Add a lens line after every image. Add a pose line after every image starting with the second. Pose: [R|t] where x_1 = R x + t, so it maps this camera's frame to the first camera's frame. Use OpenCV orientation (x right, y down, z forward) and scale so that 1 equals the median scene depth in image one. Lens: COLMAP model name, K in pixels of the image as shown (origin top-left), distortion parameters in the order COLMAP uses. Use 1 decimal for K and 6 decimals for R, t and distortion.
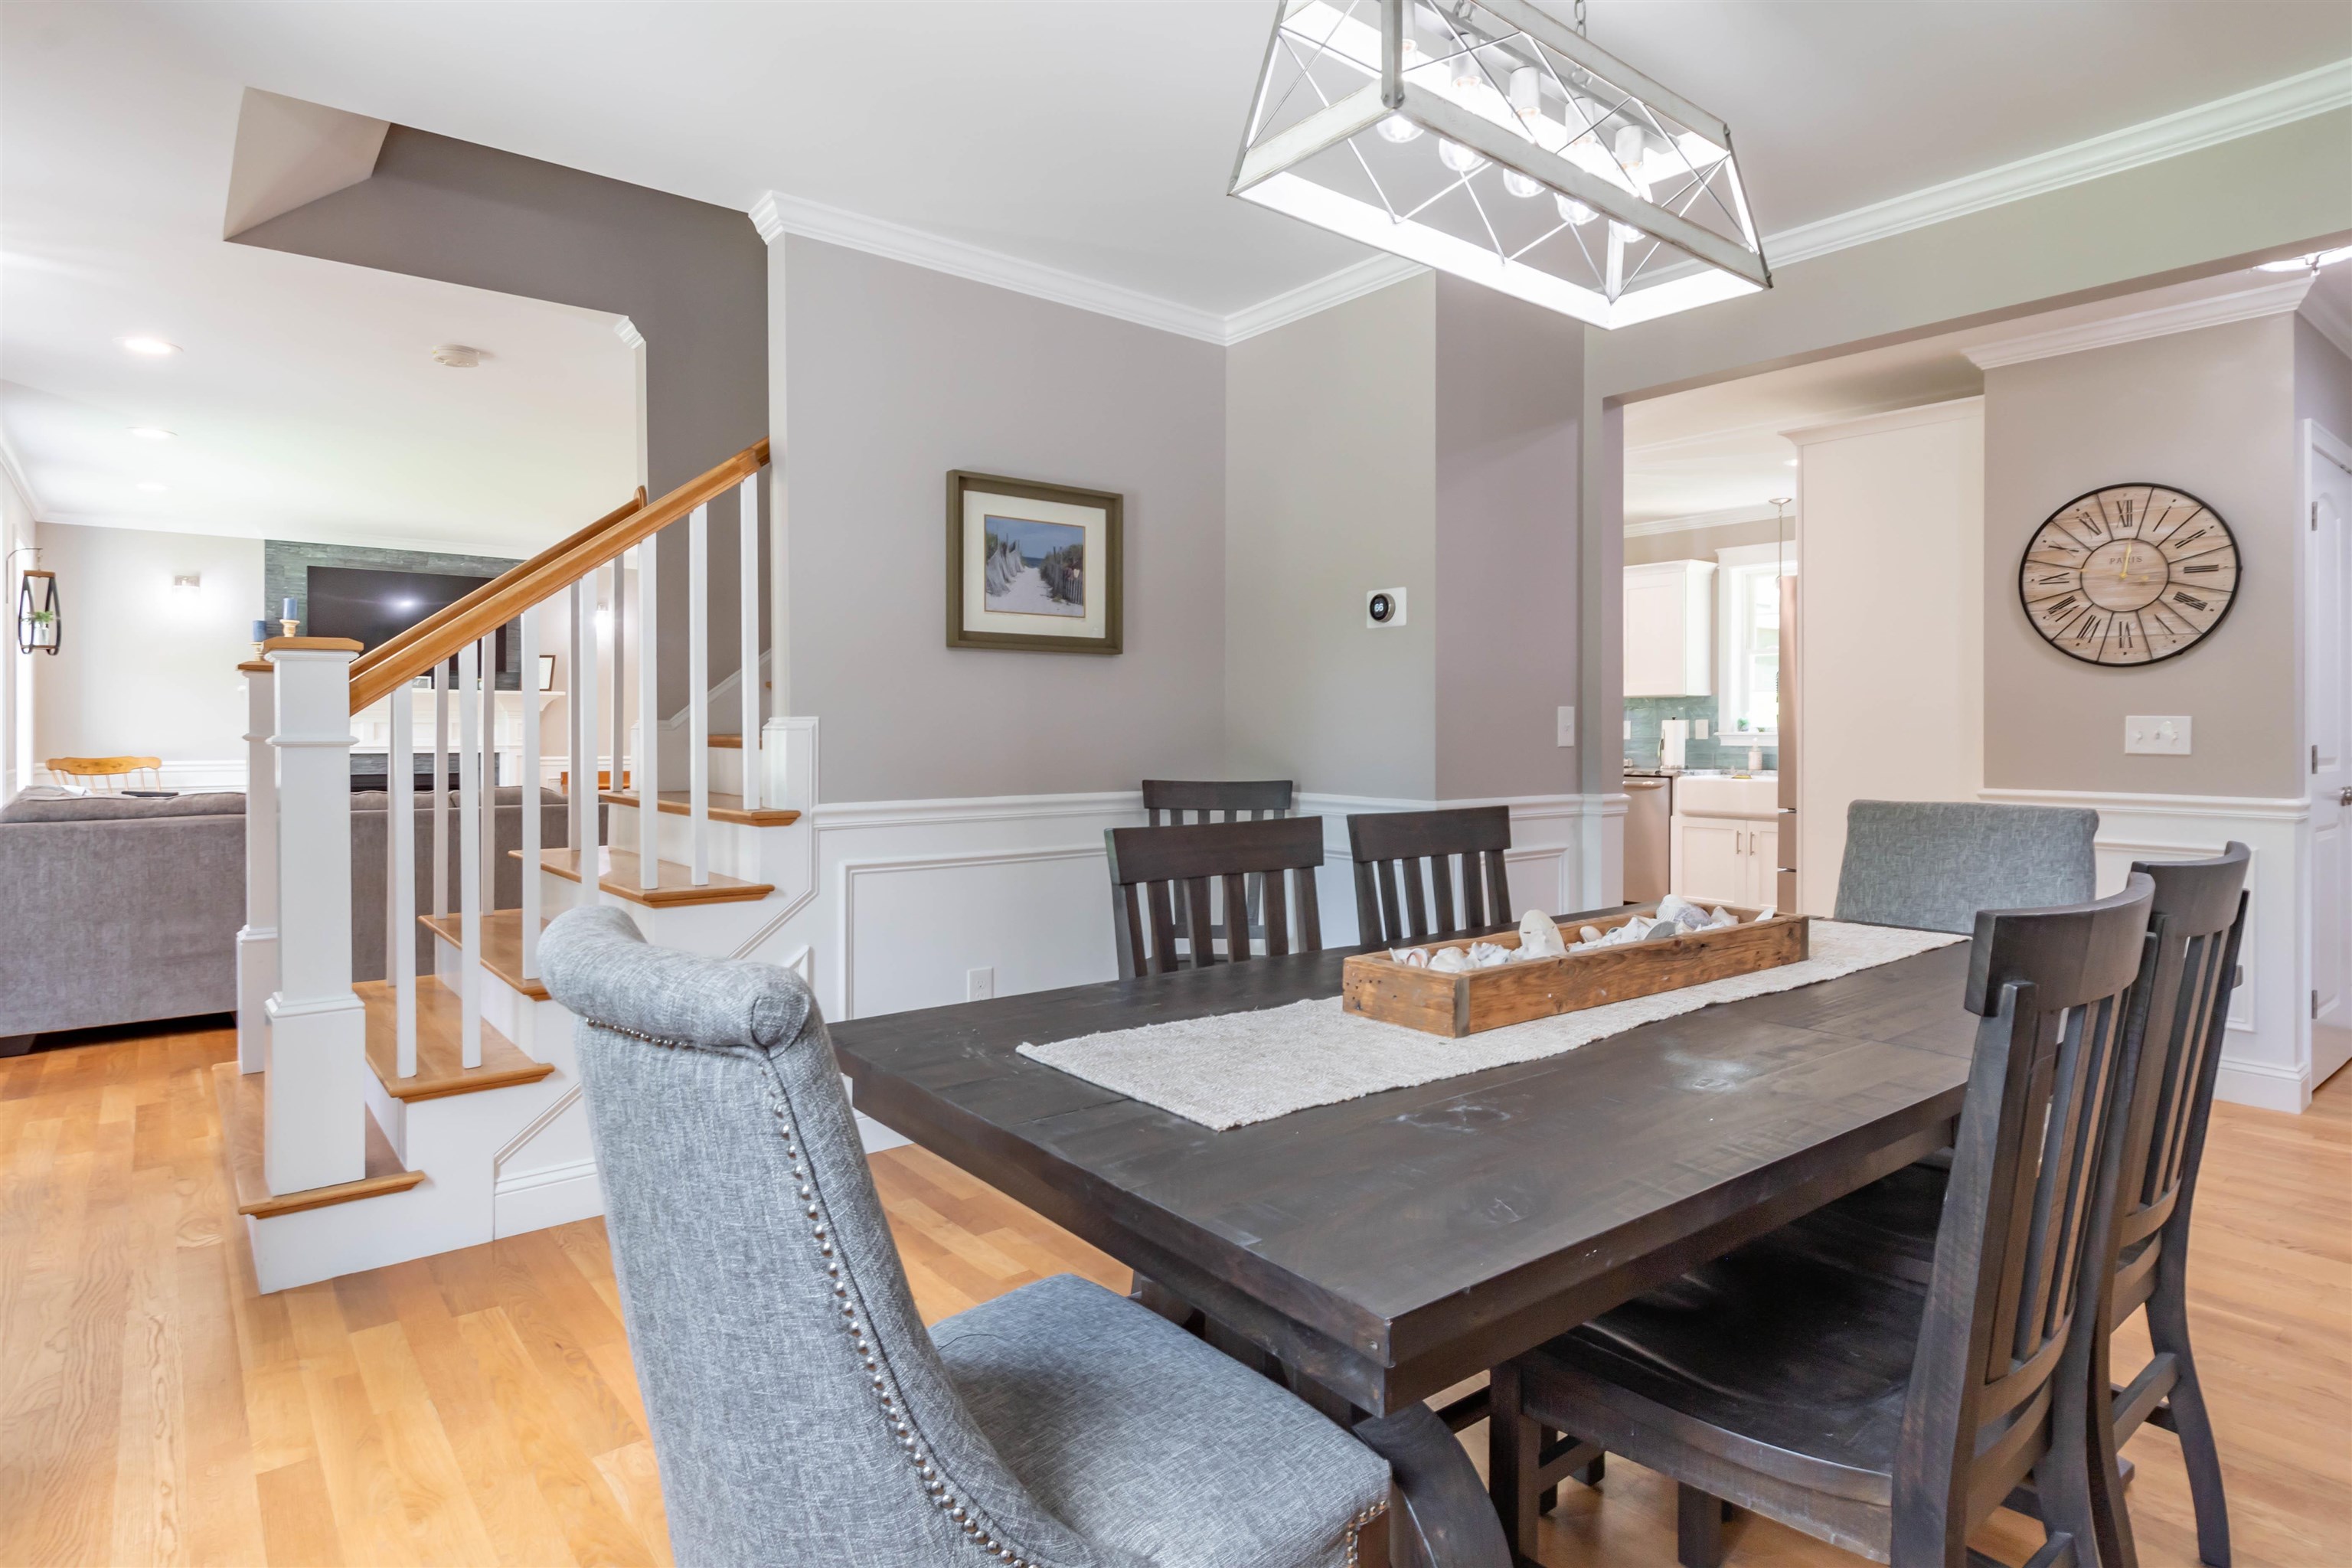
lens RADIAL K [[1264.3, 0, 1162.7], [0, 1264.3, 734.1], [0, 0, 1]] dist [0.001892, -0.002231]
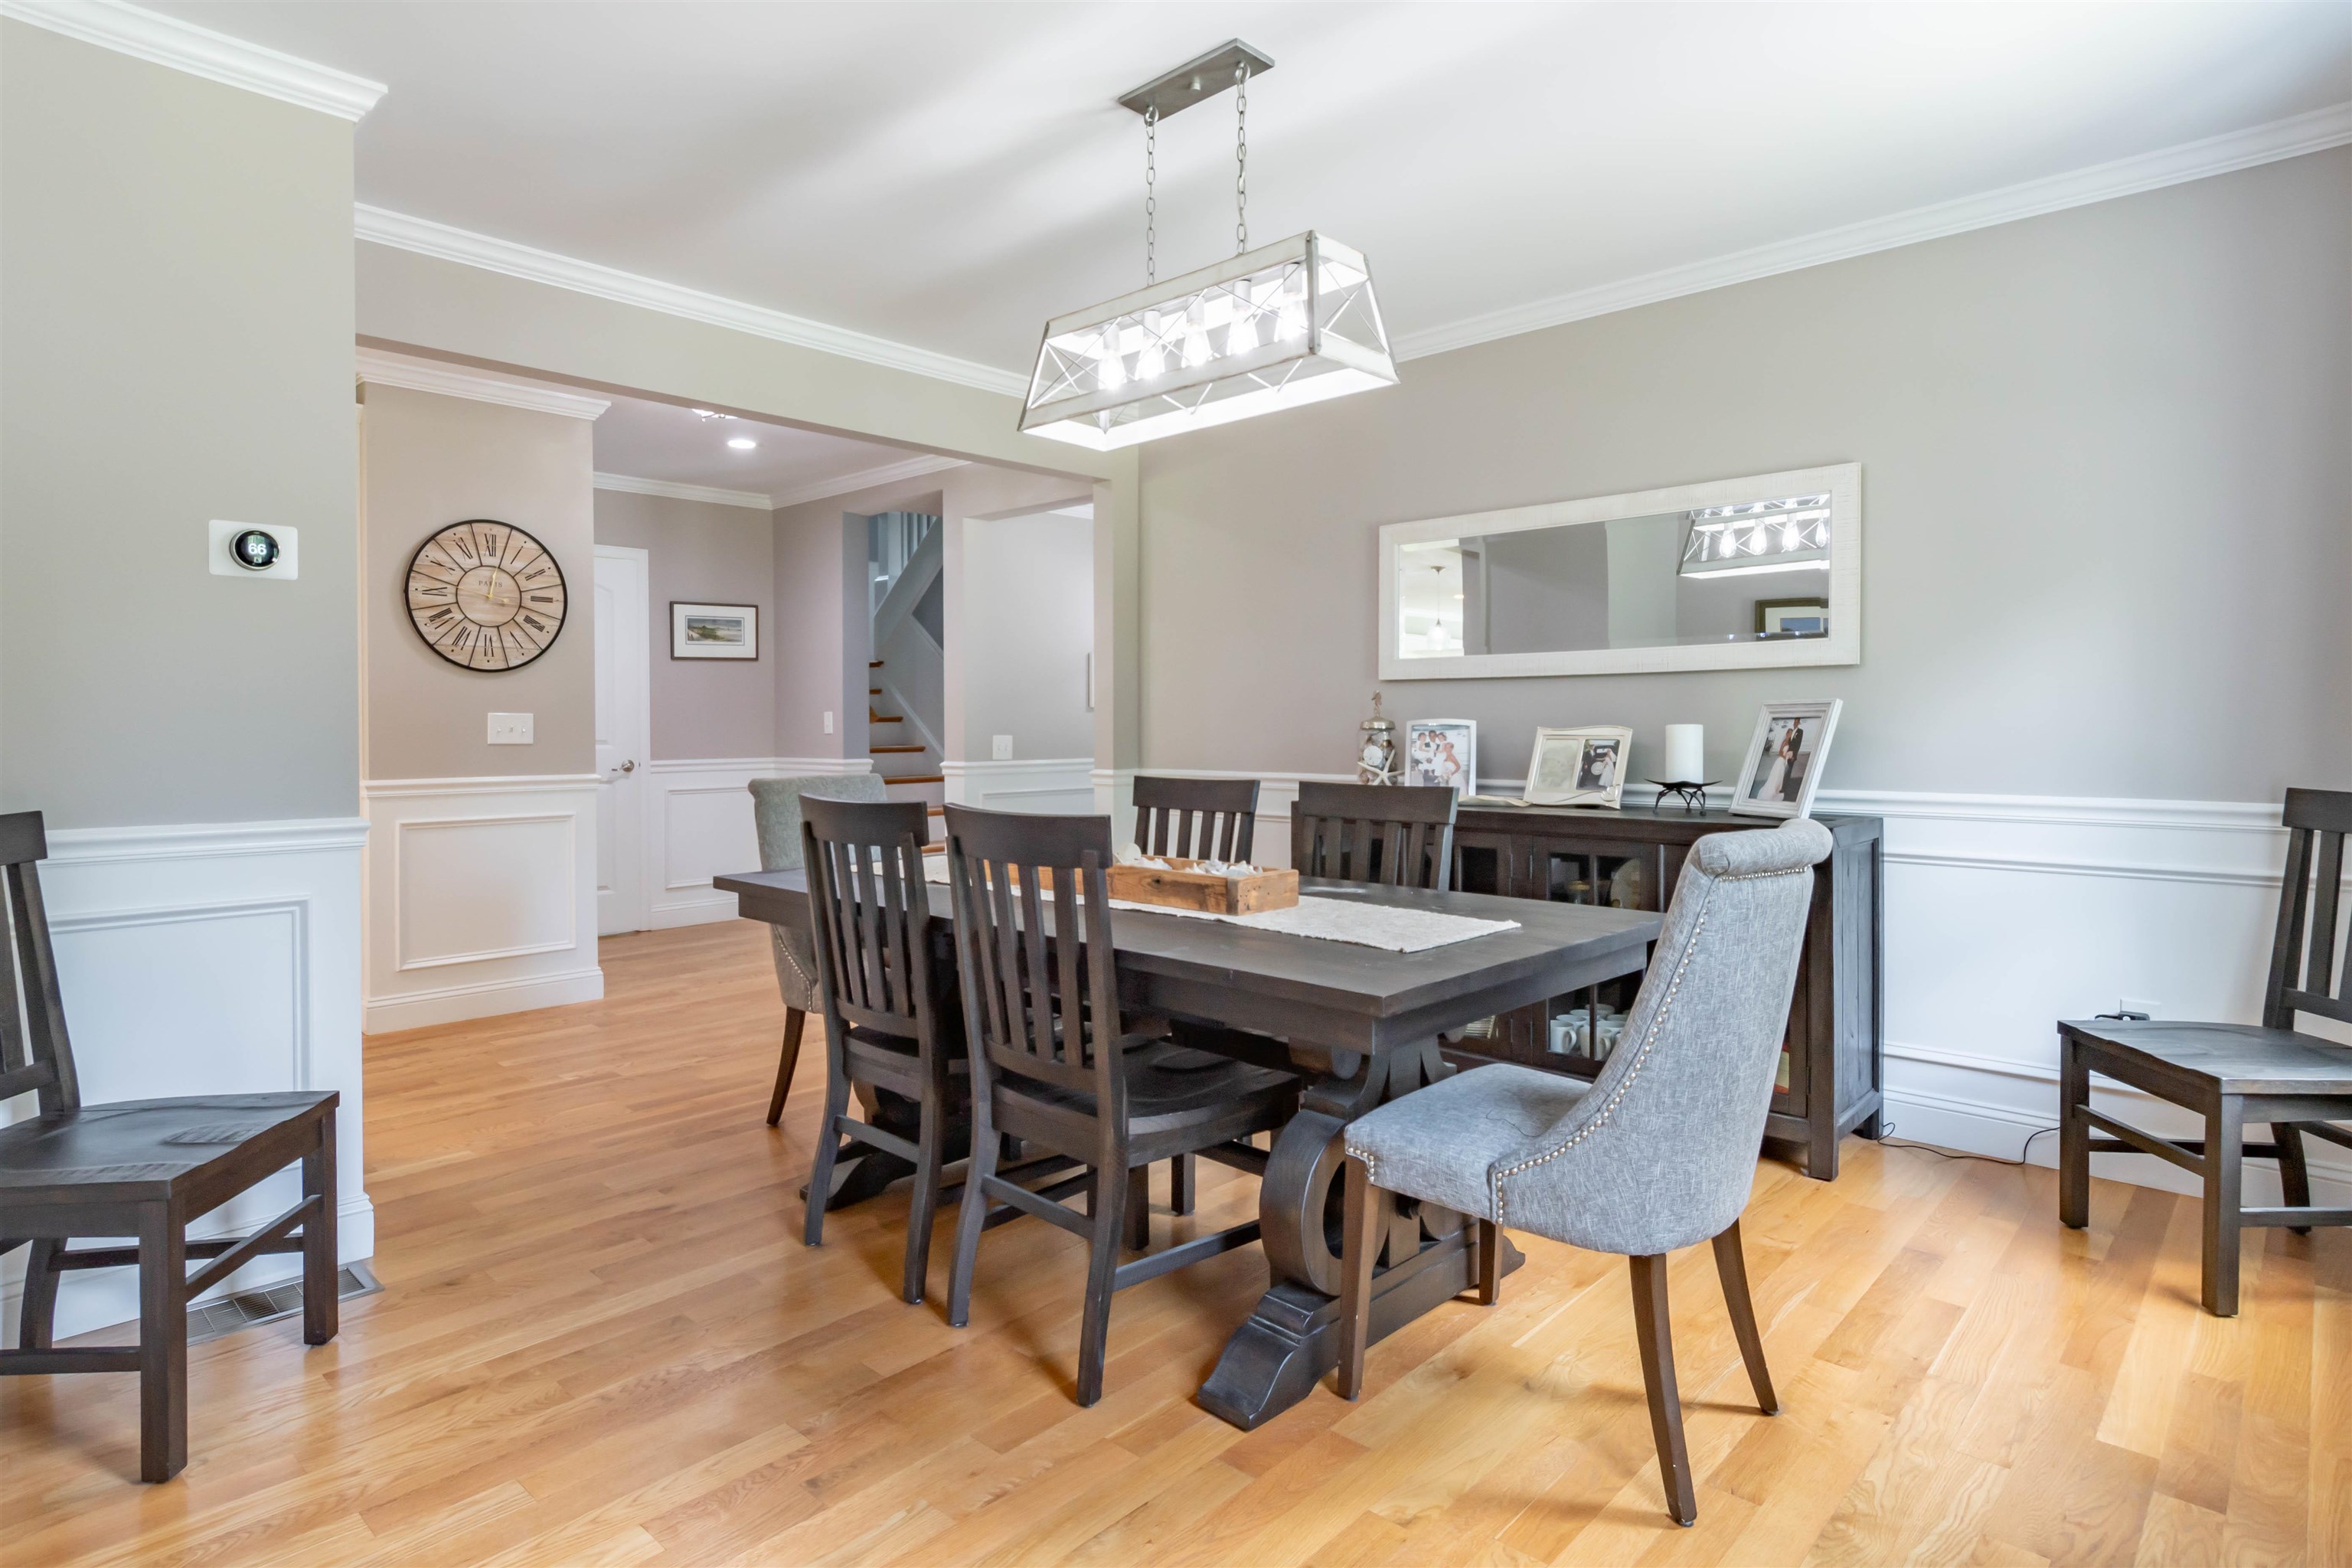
lens RADIAL K [[1264.3, 0, 1178.2], [0, 1264.3, 733.8], [0, 0, 1]] dist [0.001892, -0.002231]
pose [[-0.139227, -0.008491, 0.990224, -0.526480], [0.006448, 0.999934, 0.009481, -0.001641], [-0.990239, 0.007705, -0.139164, 0.520931]]
